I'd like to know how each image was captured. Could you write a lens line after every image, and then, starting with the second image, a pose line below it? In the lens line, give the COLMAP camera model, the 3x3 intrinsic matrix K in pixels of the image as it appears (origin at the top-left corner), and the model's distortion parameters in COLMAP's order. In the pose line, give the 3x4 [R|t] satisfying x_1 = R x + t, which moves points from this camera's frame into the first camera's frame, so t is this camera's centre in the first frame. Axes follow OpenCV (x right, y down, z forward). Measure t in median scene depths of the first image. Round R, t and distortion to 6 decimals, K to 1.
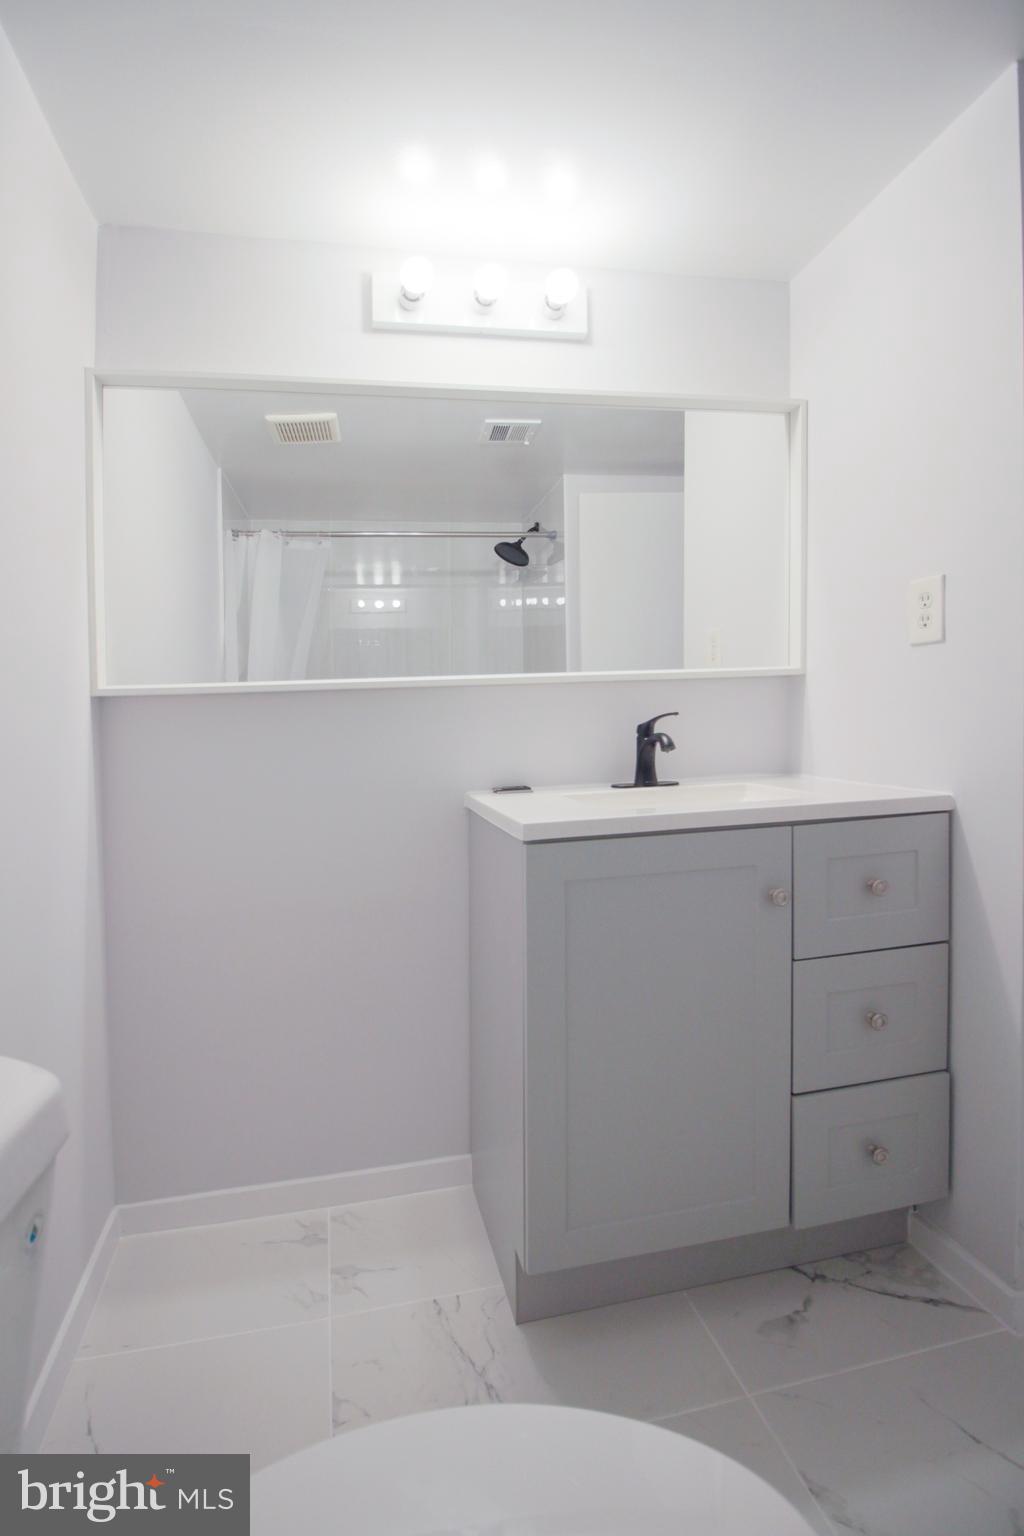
lens RADIAL K [[718.7, 0, 503.3], [0, 718.7, 758.1], [0, 0, 1]] dist [-0.019170, -0.000115]
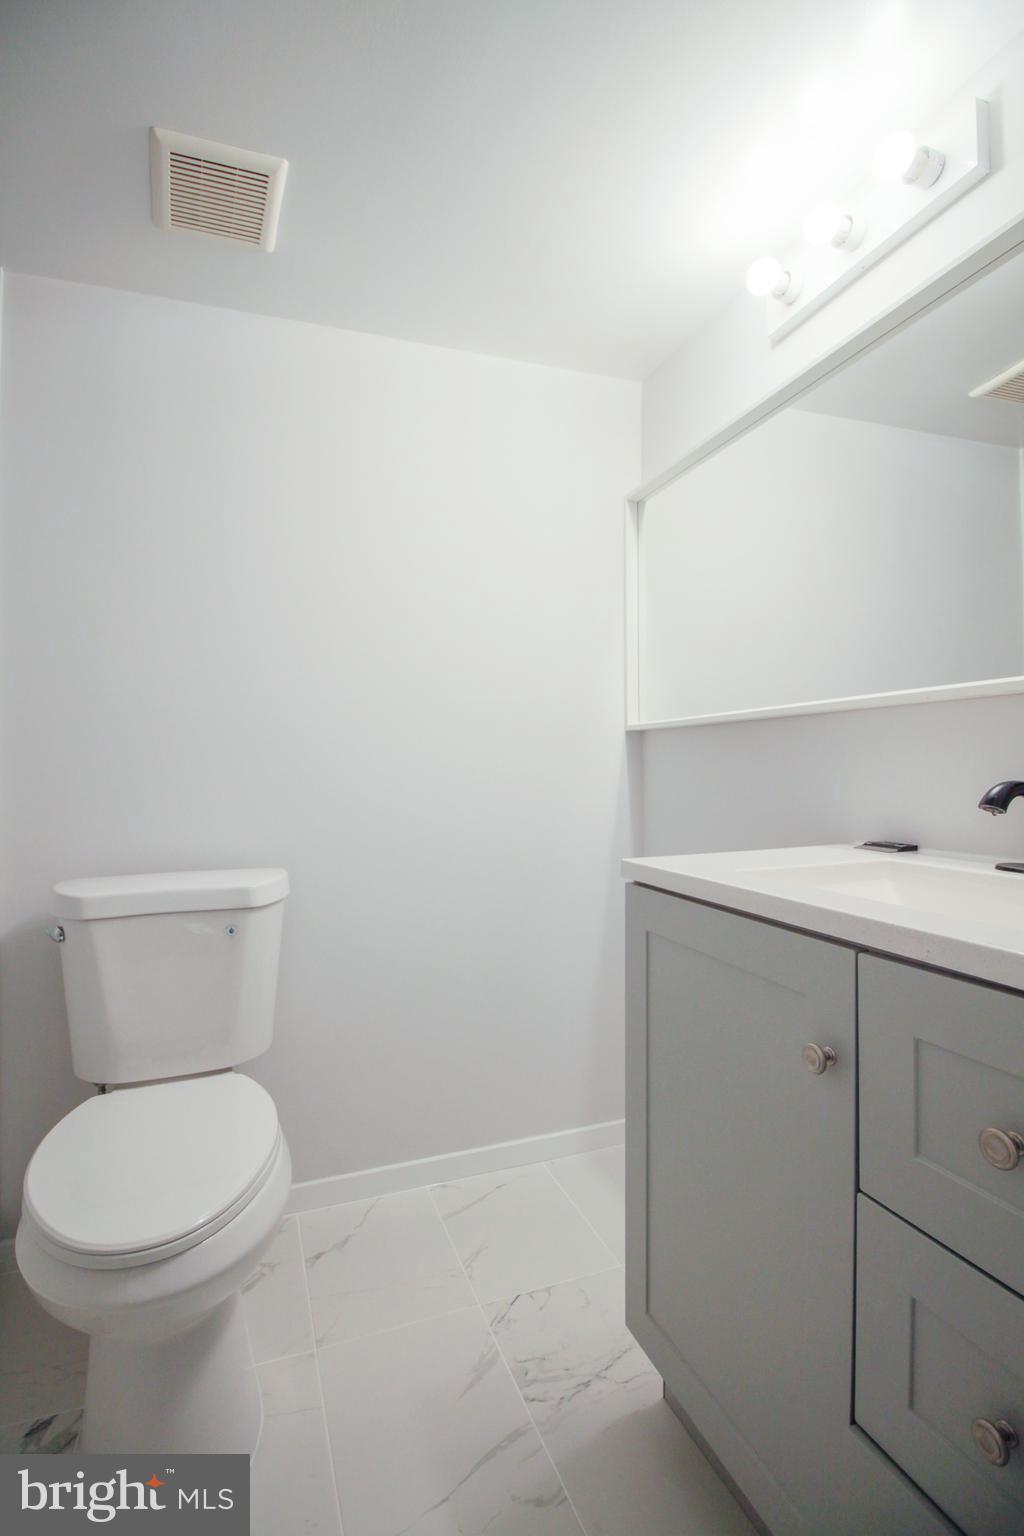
lens RADIAL K [[718.7, 0, 503.3], [0, 718.7, 758.1], [0, 0, 1]] dist [-0.019170, -0.000115]
pose [[0.159607, 0.023329, -0.986905, 0.903485], [-0.034003, 0.999257, 0.018122, -0.057412], [0.986595, 0.030665, 0.160282, 0.624612]]
